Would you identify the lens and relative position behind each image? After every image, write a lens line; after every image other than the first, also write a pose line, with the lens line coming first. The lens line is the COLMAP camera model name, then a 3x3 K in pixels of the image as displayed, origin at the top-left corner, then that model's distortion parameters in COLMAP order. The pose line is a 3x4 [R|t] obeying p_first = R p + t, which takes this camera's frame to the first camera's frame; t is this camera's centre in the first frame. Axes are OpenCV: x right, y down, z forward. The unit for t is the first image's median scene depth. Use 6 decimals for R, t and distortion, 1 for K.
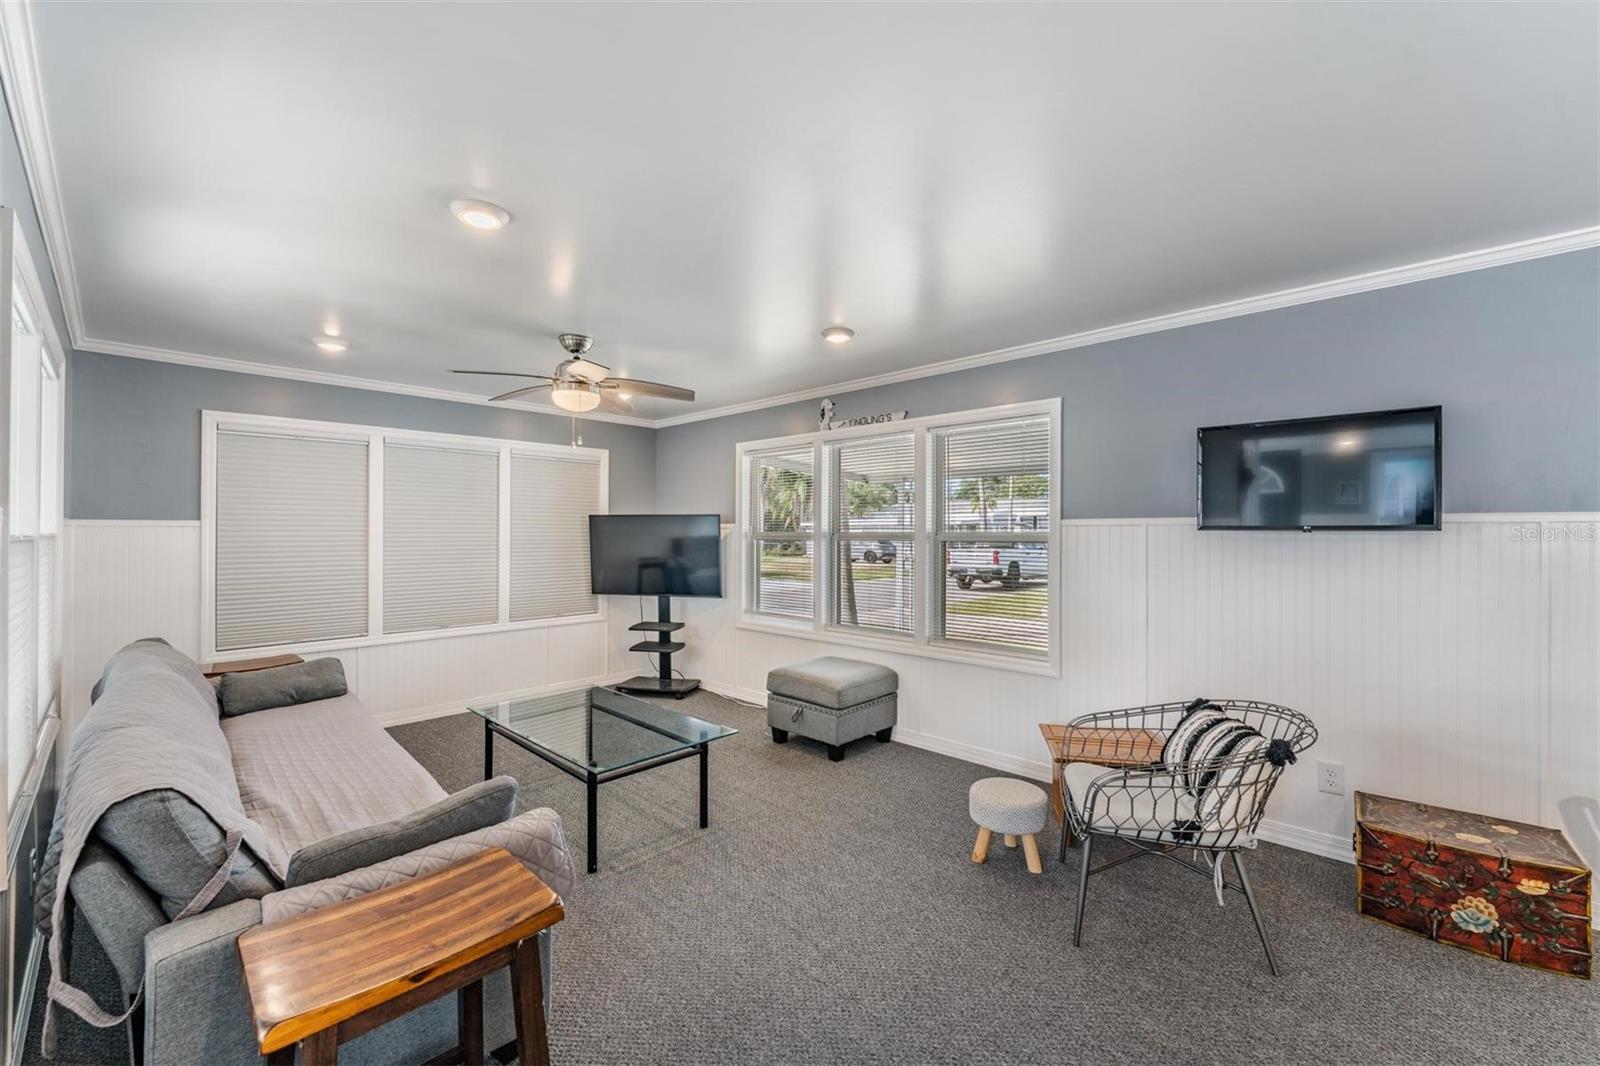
lens RADIAL K [[647.9, 0, 798.8], [0, 647.9, 529.8], [0, 0, 1]] dist [0.001448, 0.000033]
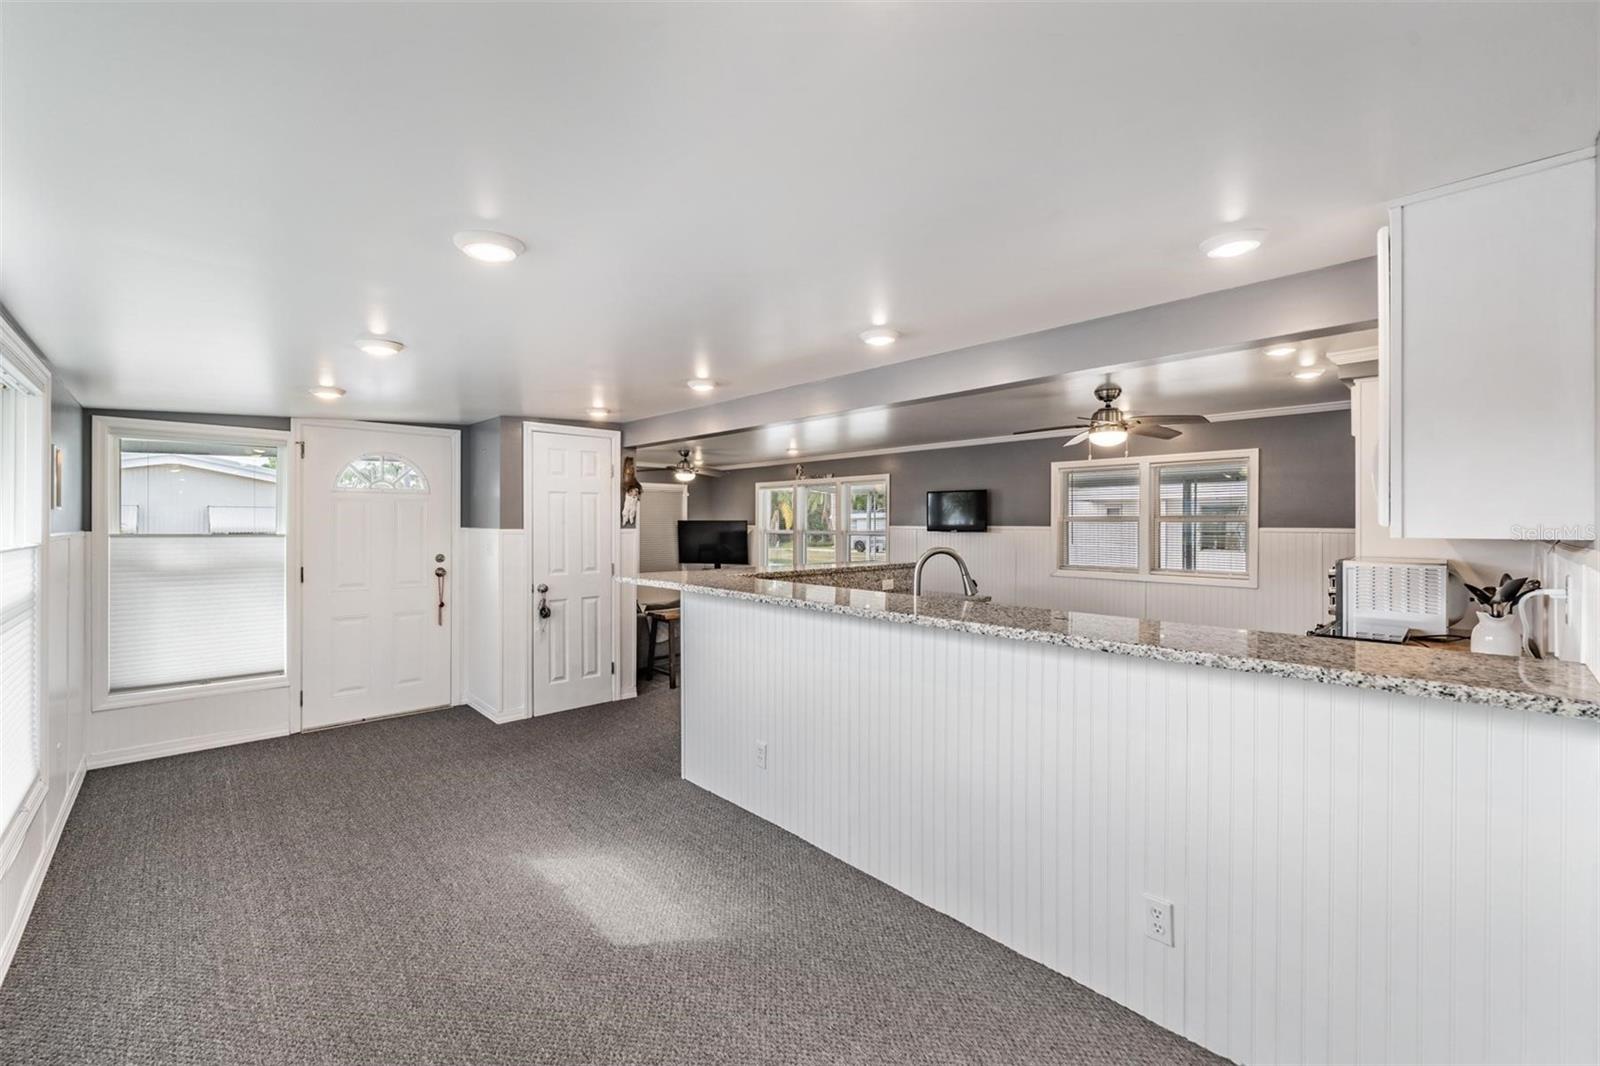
lens RADIAL K [[647.9, 0, 798.8], [0, 647.9, 529.8], [0, 0, 1]] dist [0.001448, 0.000033]
pose [[0.998739, 0.000547, -0.050198, 0.130264], [0.000128, 0.999909, 0.013453, -0.023035], [0.050201, -0.013442, 0.998649, -0.919391]]
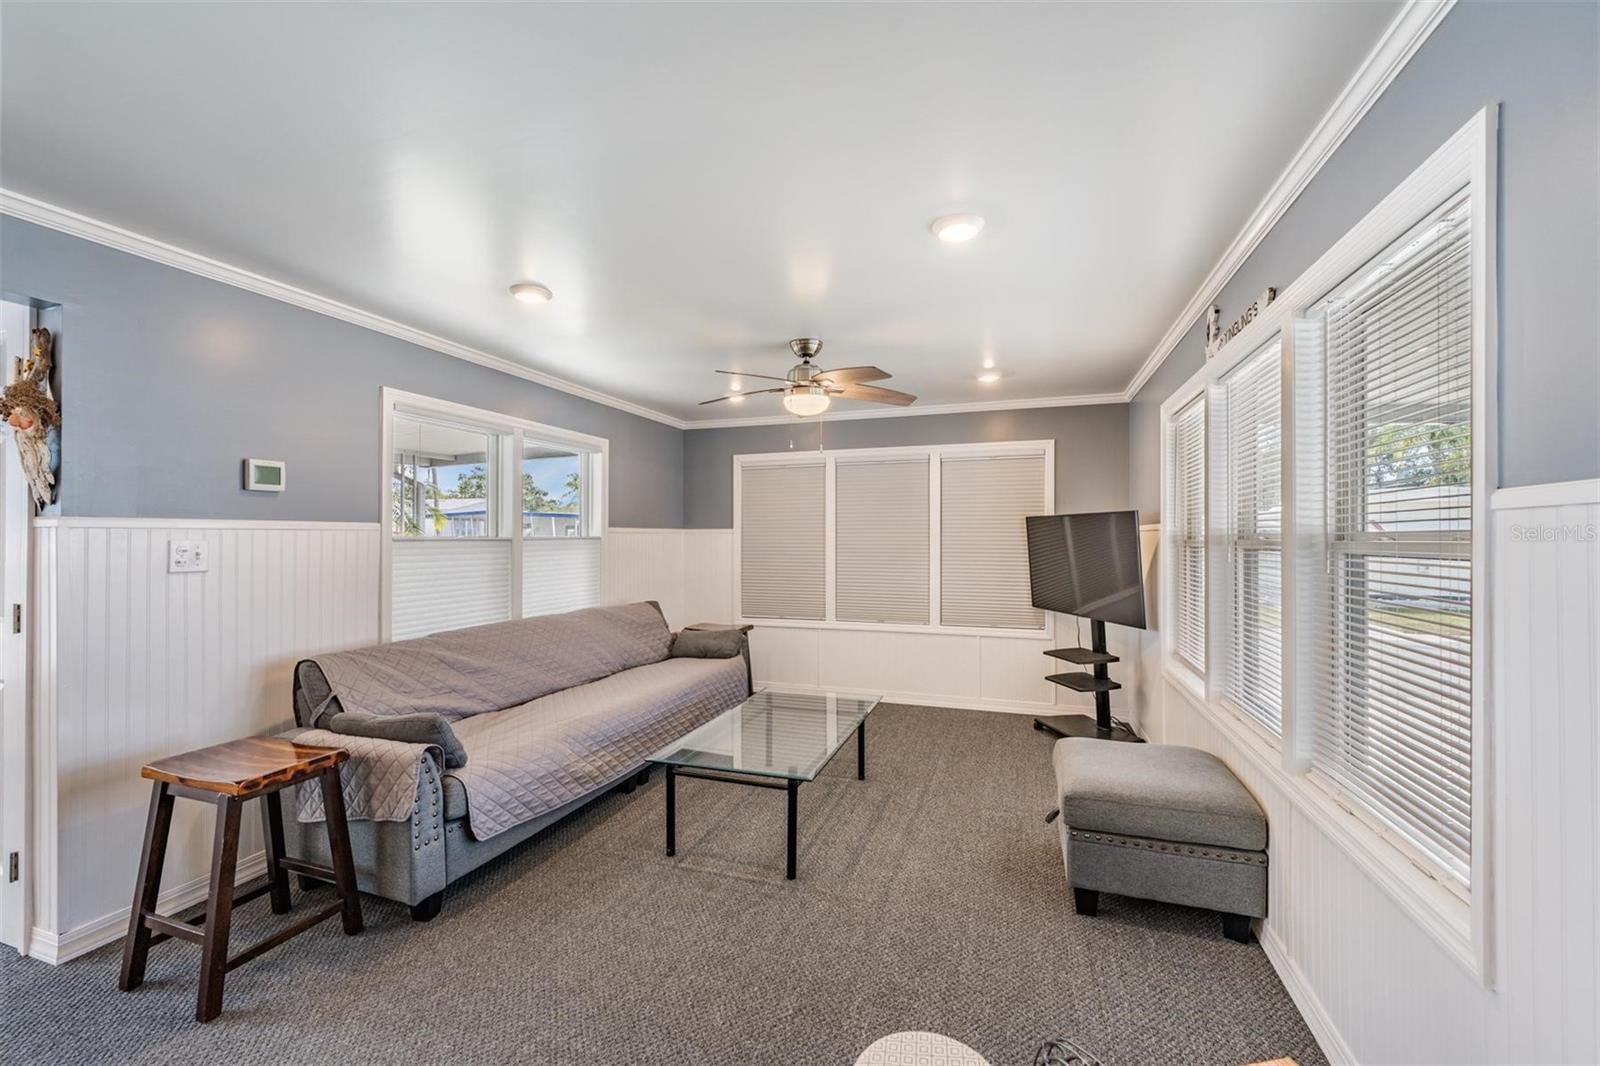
lens RADIAL K [[647.9, 0, 798.8], [0, 647.9, 529.8], [0, 0, 1]] dist [0.001448, 0.000033]
pose [[0.421122, -0.009729, -0.906952, 0.365981], [0.004532, 0.999953, -0.008622, 0.001387], [0.906993, -0.000479, 0.421146, 0.366909]]
